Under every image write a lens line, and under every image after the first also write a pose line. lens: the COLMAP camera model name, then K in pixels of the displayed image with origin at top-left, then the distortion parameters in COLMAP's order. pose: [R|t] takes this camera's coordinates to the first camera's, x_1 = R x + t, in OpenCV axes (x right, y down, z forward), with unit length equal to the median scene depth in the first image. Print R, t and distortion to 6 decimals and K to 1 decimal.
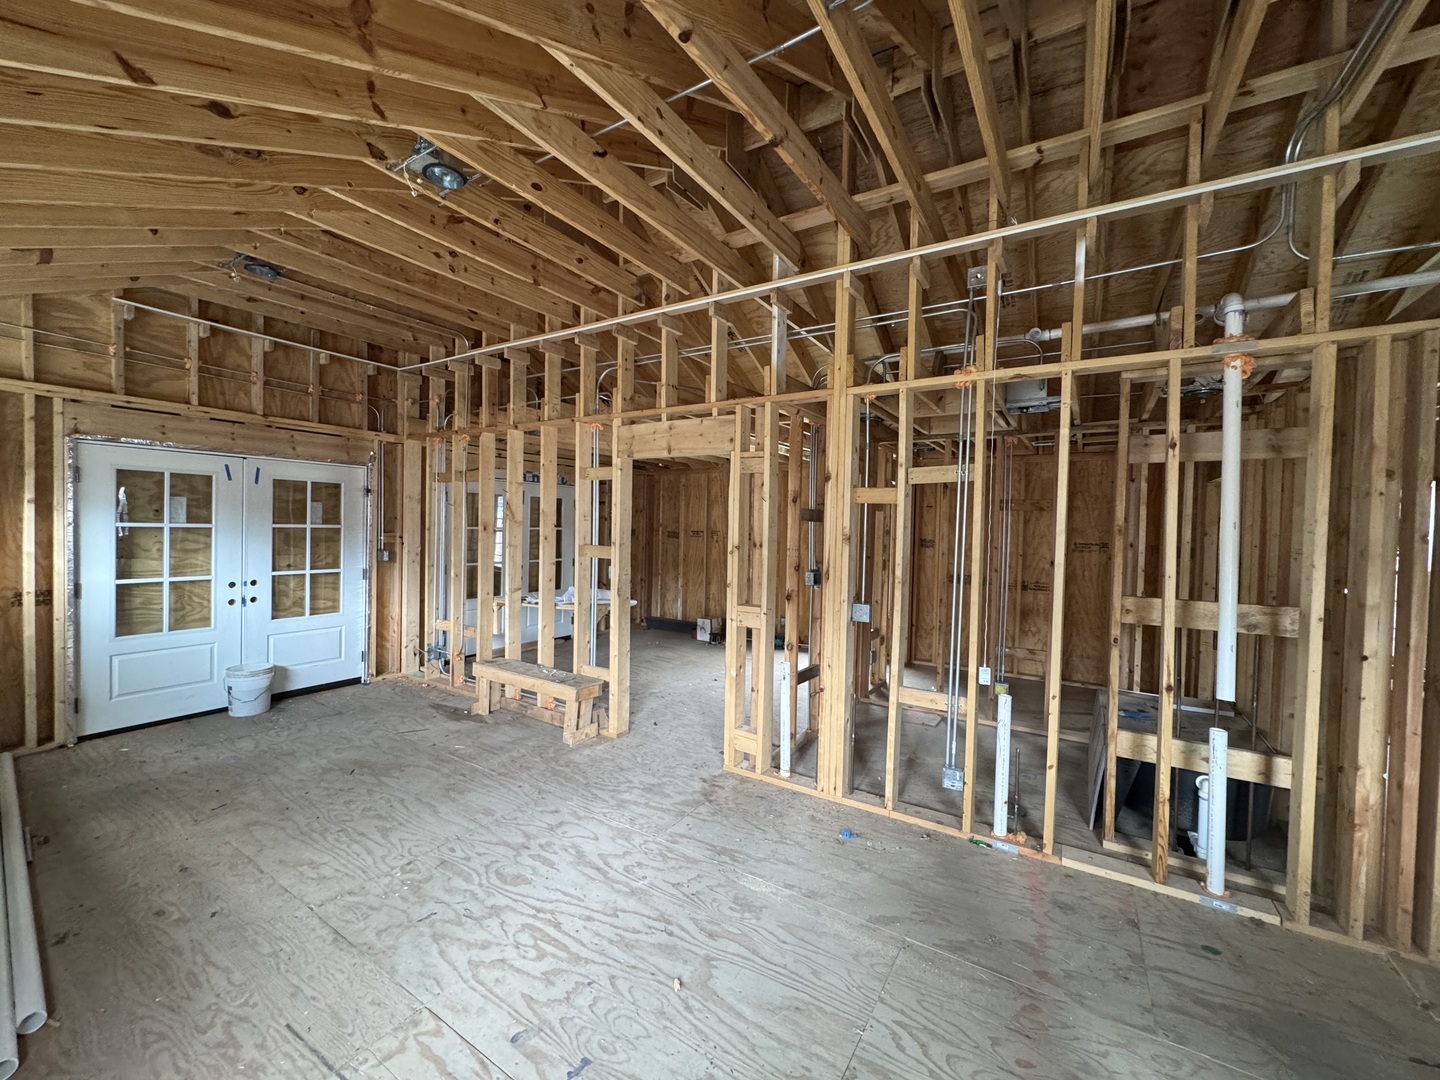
lens RADIAL K [[573.9, 0, 718.7], [0, 573.9, 542.0], [0, 0, 1]] dist [-0.000887, -0.000033]
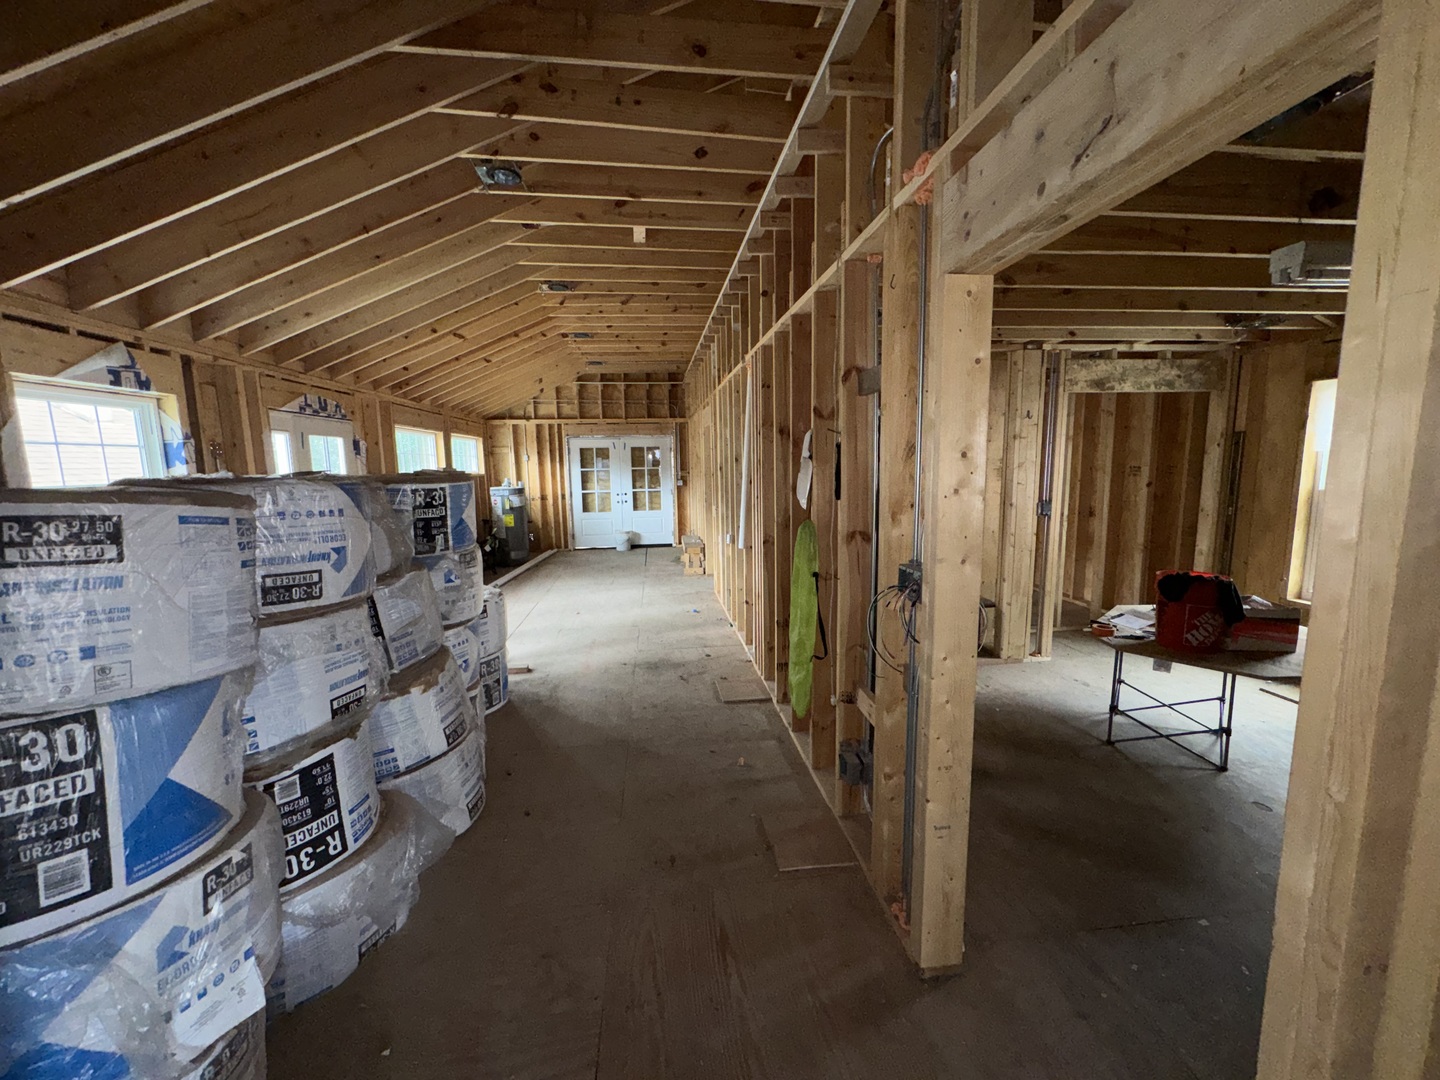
lens RADIAL K [[573.9, 0, 722.3], [0, 573.9, 538.8], [0, 0, 1]] dist [-0.000887, -0.000033]
pose [[0.628904, 0.067579, -0.774541, 1.367323], [0.014321, 0.995039, 0.098446, 0.033699], [0.777351, -0.073005, 0.624816, -0.147148]]
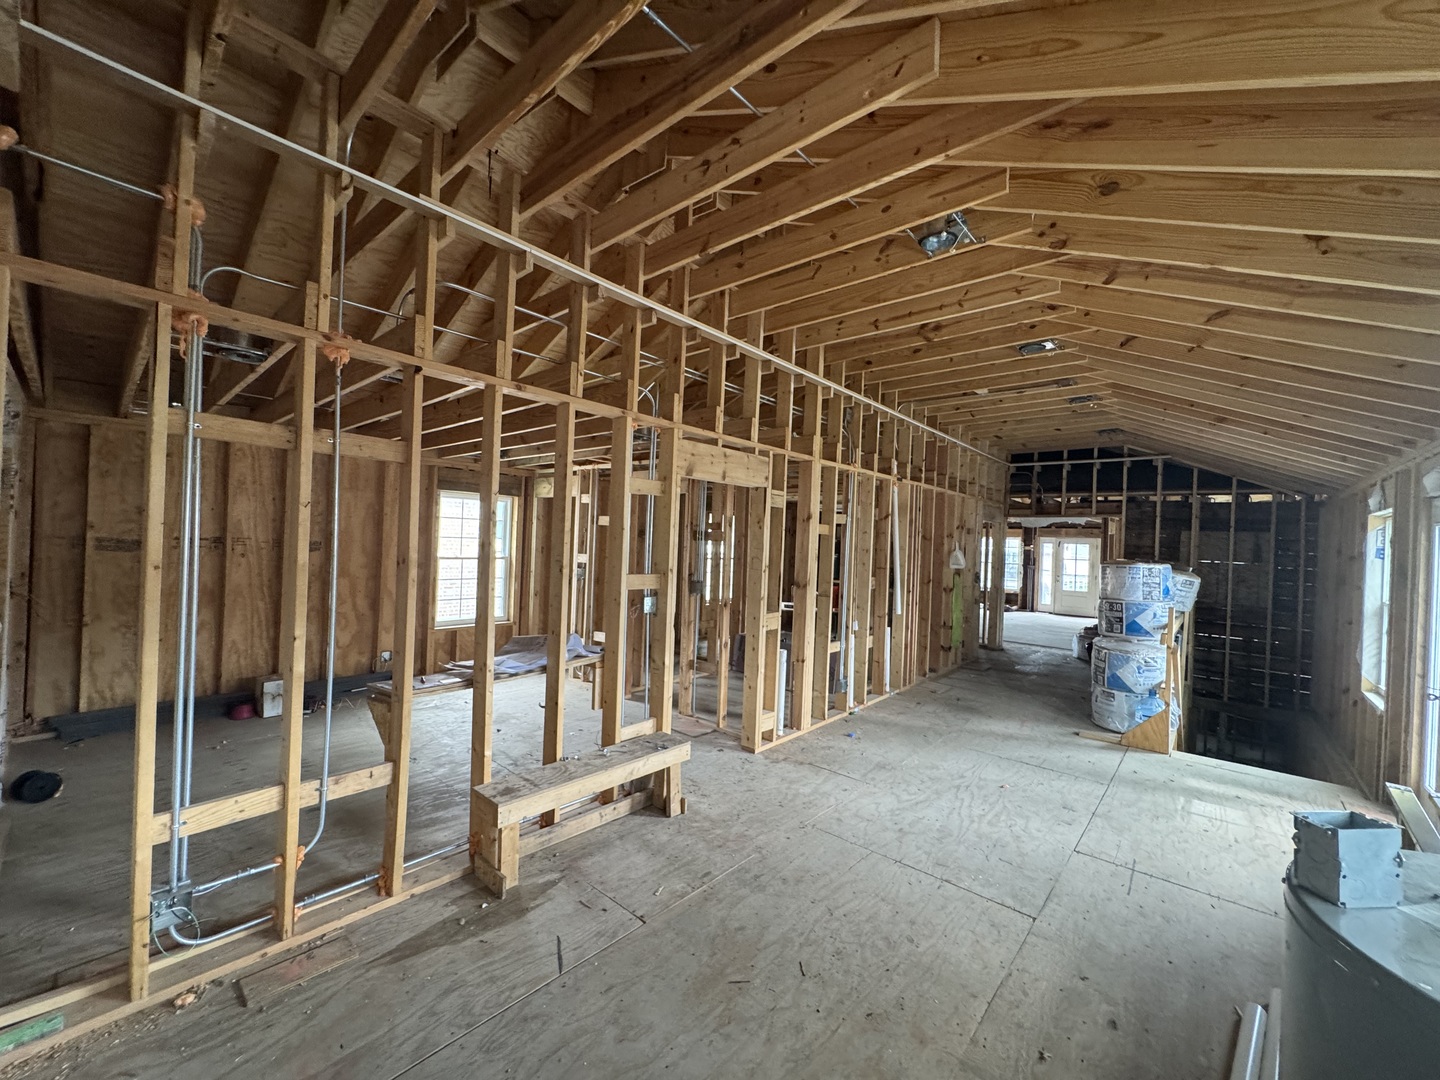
lens RADIAL K [[573.9, 0, 721.5], [0, 573.9, 539.6], [0, 0, 1]] dist [-0.000887, -0.000033]
pose [[0.159266, -0.017941, 0.987073, -1.071874], [-0.004275, 0.999813, 0.018863, -0.063810], [-0.987226, -0.007224, 0.159160, 0.809907]]
